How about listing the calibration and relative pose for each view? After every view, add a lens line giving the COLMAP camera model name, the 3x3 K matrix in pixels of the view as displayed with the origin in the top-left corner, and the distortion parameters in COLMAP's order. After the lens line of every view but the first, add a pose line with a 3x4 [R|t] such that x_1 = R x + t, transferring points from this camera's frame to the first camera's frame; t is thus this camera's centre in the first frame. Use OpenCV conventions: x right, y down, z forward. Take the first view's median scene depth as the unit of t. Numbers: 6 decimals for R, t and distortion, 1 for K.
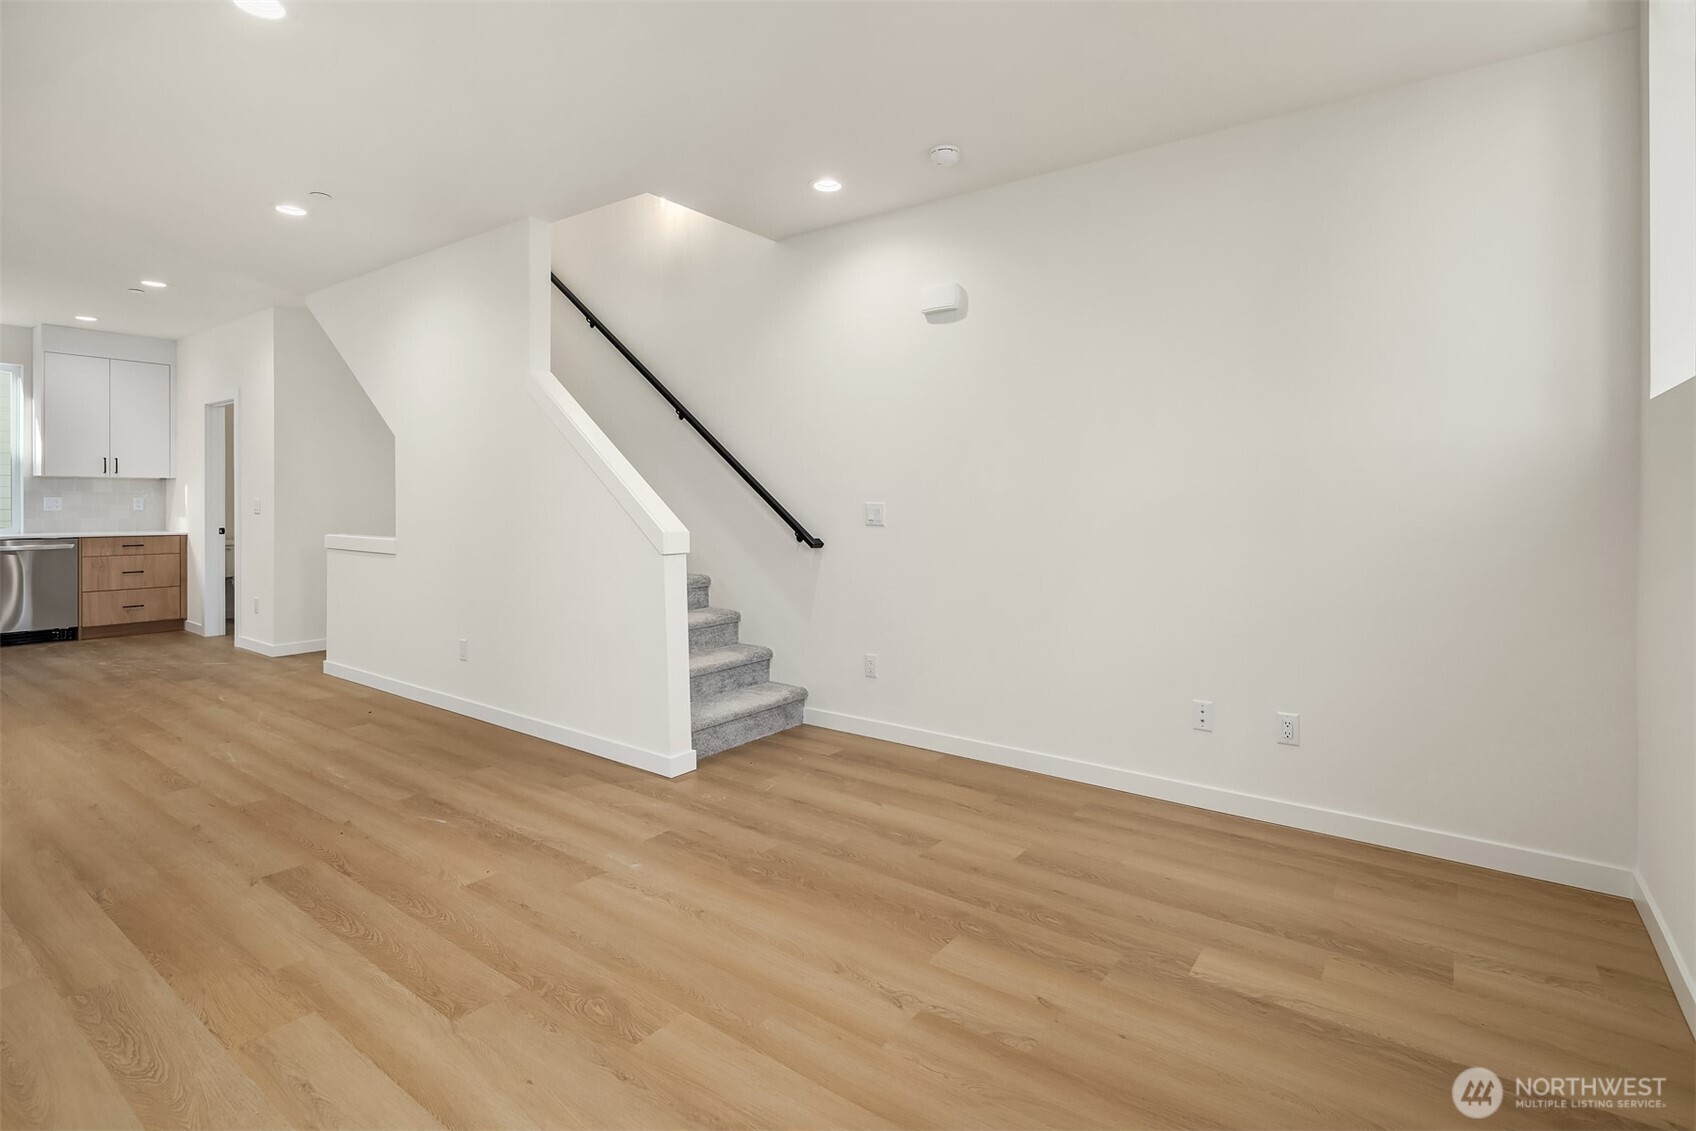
lens RADIAL K [[828.2, 0, 841.7], [0, 828.2, 508.4], [0, 0, 1]] dist [0.003413, -0.003682]
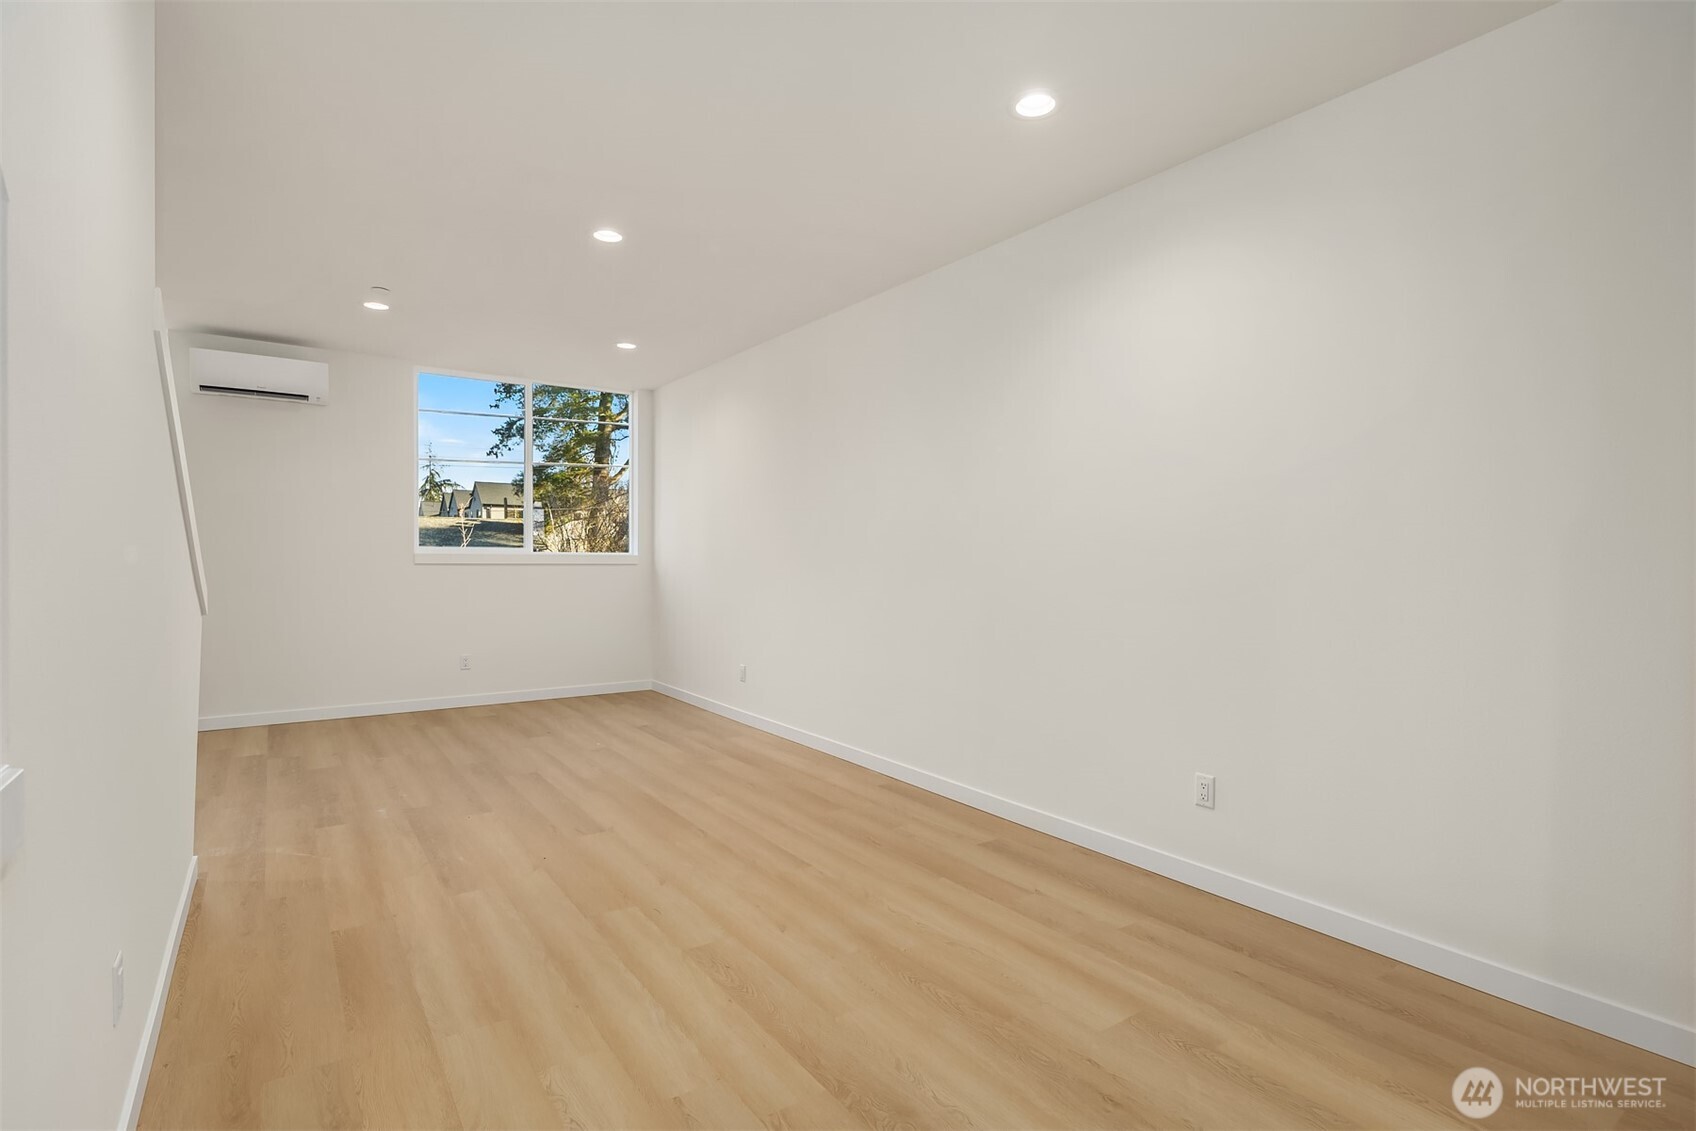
lens RADIAL K [[828.2, 0, 850.2], [0, 828.2, 565.0], [0, 0, 1]] dist [0.003413, -0.003682]
pose [[-0.950201, -0.012802, 0.311375, -1.184769], [-0.004334, 0.999602, 0.027874, -0.027364], [-0.311608, 0.025137, -0.949878, 1.704579]]
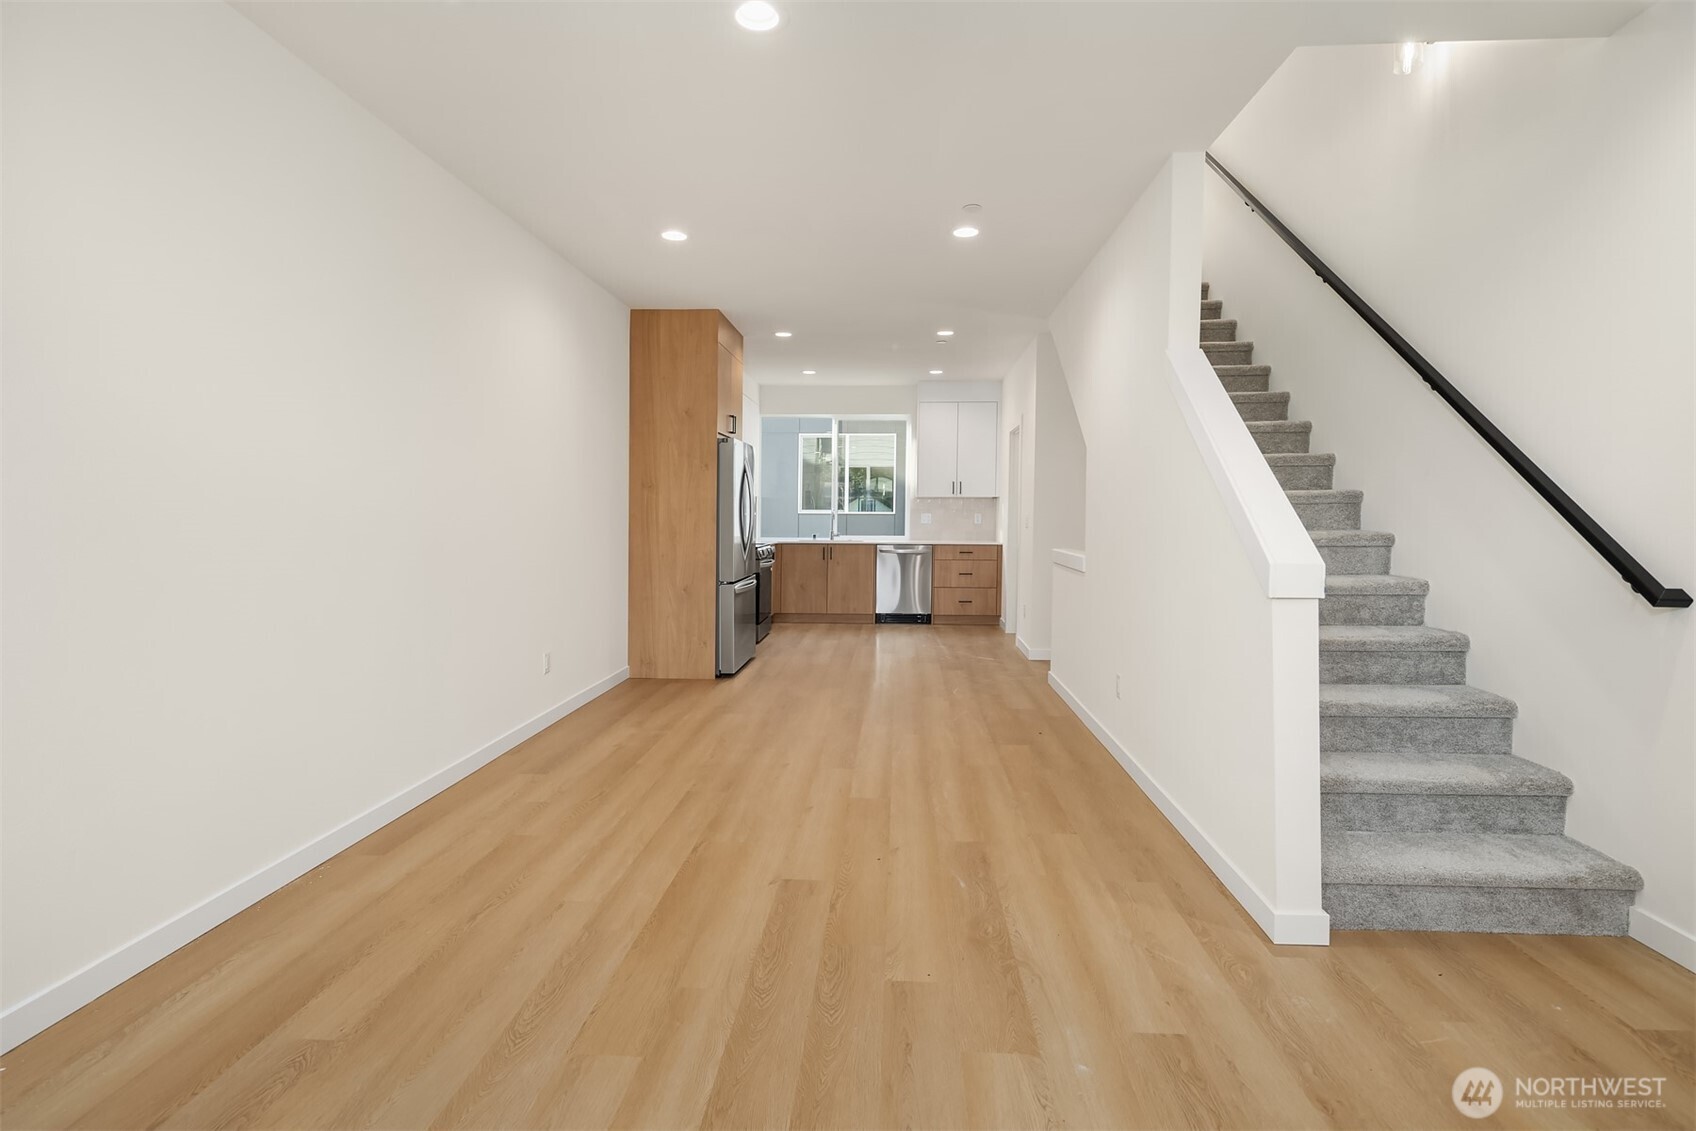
lens RADIAL K [[828.2, 0, 859.0], [0, 828.2, 525.9], [0, 0, 1]] dist [0.003413, -0.003682]
pose [[0.557119, 0.012362, -0.830341, 0.155378], [-0.013214, 0.999895, 0.006020, 0.001075], [0.830328, 0.007618, 0.557223, 0.396471]]
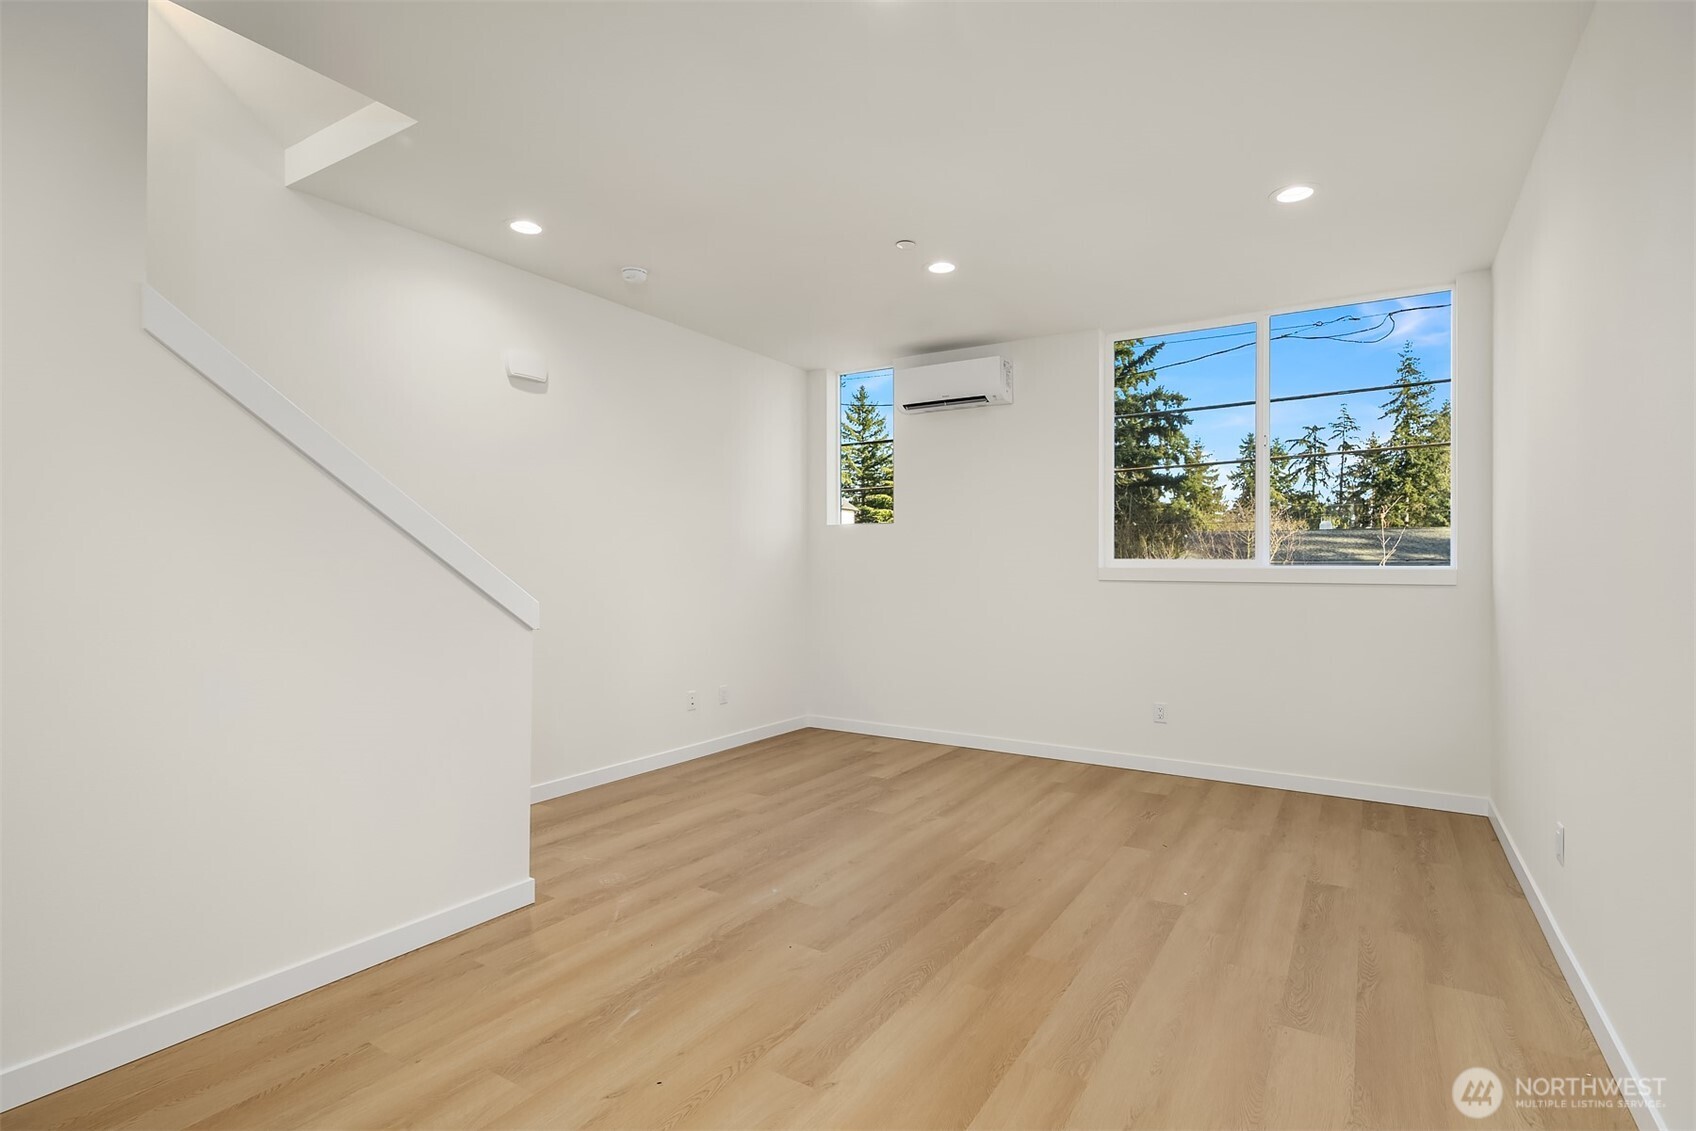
lens RADIAL K [[828.2, 0, 861.8], [0, 828.2, 554.4], [0, 0, 1]] dist [0.003413, -0.003682]
pose [[-0.094700, 0.010142, 0.995454, -1.124079], [0.004441, 0.999942, -0.009765, -0.008437], [-0.995496, 0.003496, -0.094739, 0.806464]]
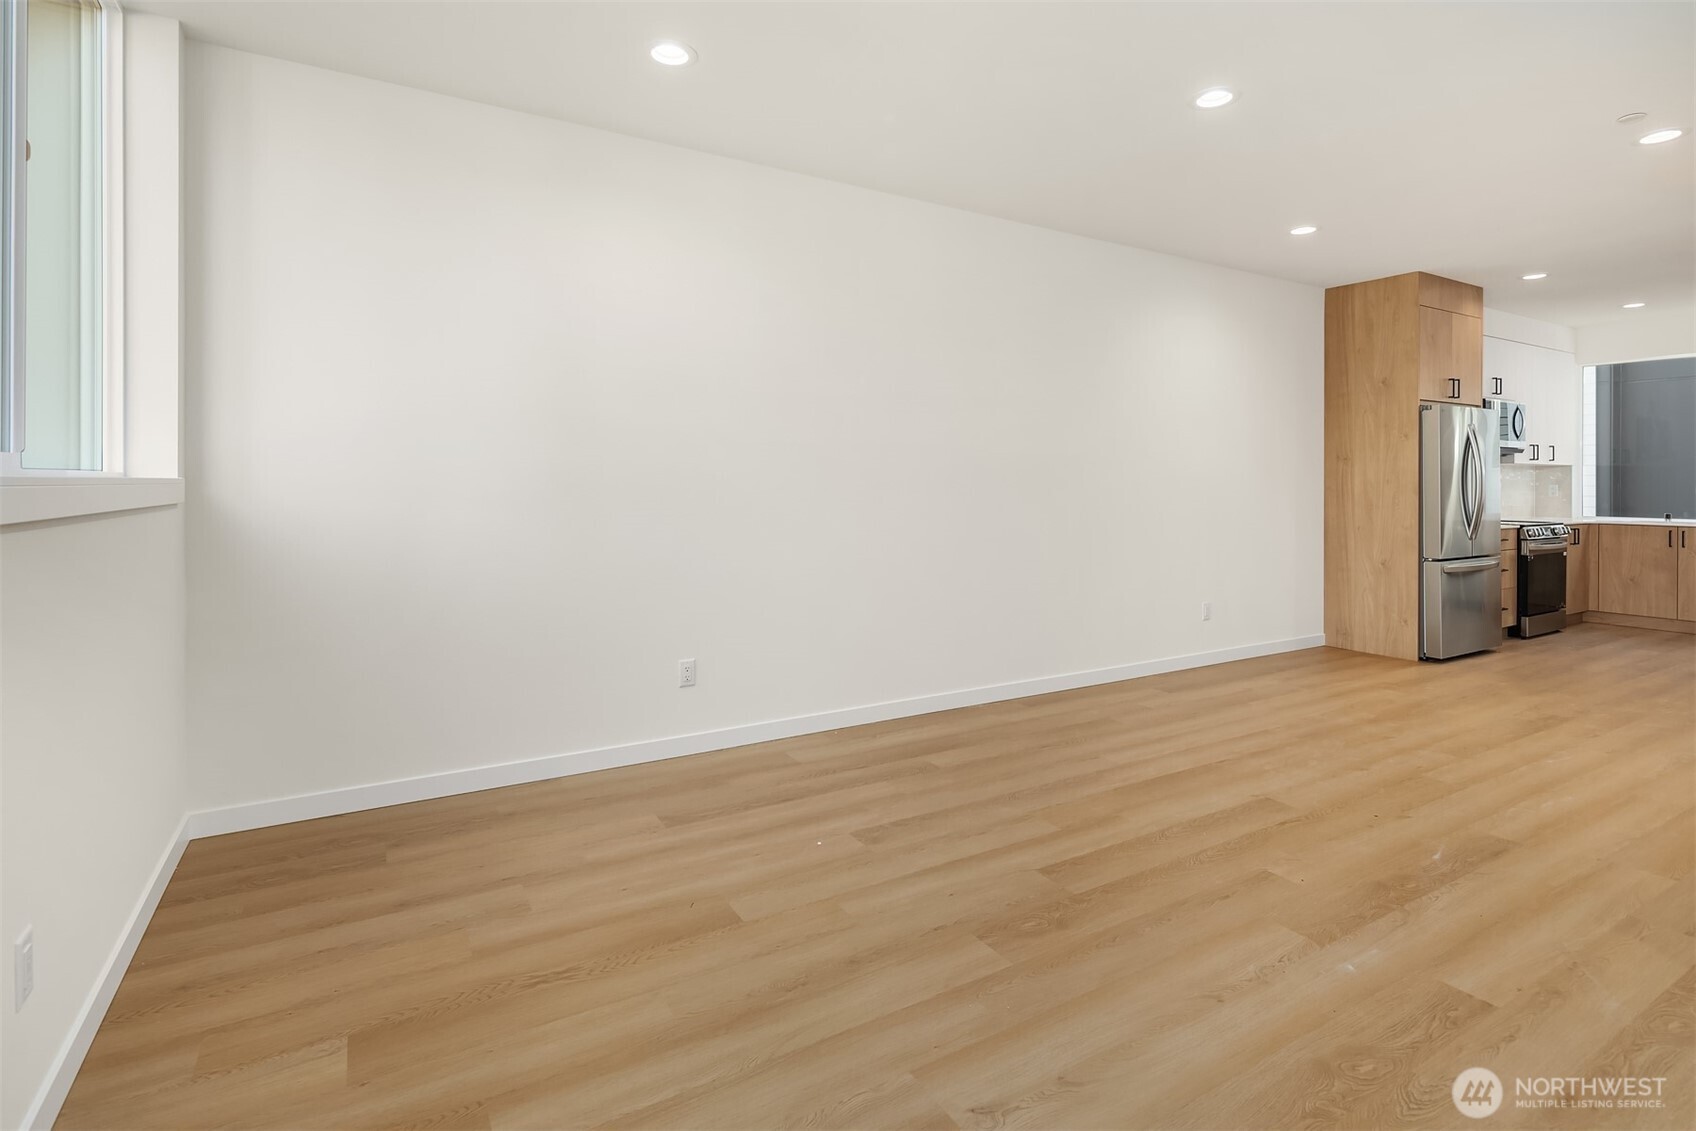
lens RADIAL K [[828.2, 0, 846.1], [0, 828.2, 476.5], [0, 0, 1]] dist [0.003413, -0.003682]
pose [[-0.383838, -0.010049, -0.923346, 0.511525], [-0.015877, 0.999865, -0.004282, -0.003812], [0.923264, 0.013016, -0.383946, 0.703000]]
